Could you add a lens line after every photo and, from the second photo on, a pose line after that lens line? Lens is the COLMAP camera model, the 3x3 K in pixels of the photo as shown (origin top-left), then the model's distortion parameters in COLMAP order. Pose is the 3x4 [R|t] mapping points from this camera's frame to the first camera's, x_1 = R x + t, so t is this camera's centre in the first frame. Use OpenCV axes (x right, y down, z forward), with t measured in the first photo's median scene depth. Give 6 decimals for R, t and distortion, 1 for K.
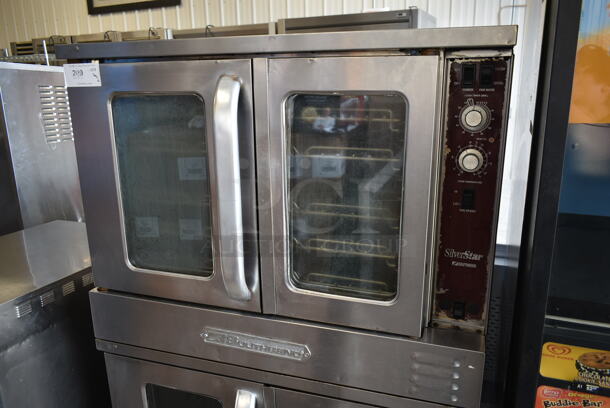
lens RADIAL K [[469.8, 0, 307.5], [0, 469.8, 205.8], [0, 0, 1]] dist [-0.027475, 0.019804]
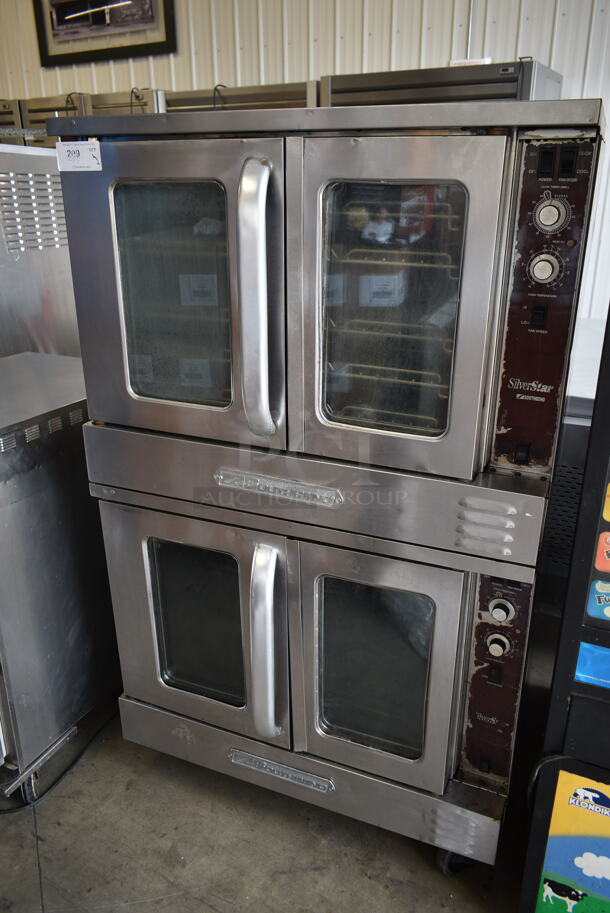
lens RADIAL K [[703.1, 0, 303.3], [0, 703.1, 454.6], [0, 0, 1]] dist [-0.027475, 0.019804]
pose [[0.996635, 0.041009, -0.070978, 0.021937], [-0.032172, 0.992076, 0.121448, 0.080972], [0.075396, -0.118756, 0.990057, -0.258029]]
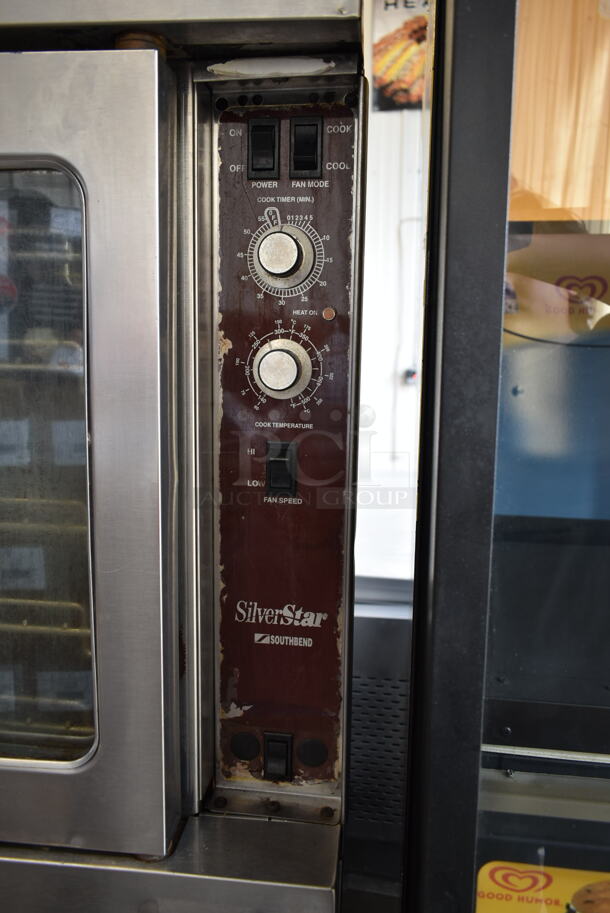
lens RADIAL K [[703.1, 0, 312.3], [0, 703.1, 449.2], [0, 0, 1]] dist [-0.027475, 0.019804]
pose [[0.971388, -0.005940, 0.237423, 0.203969], [0.031666, 0.994001, -0.104691, 0.027129], [-0.235377, 0.109214, 0.965748, 0.382168]]
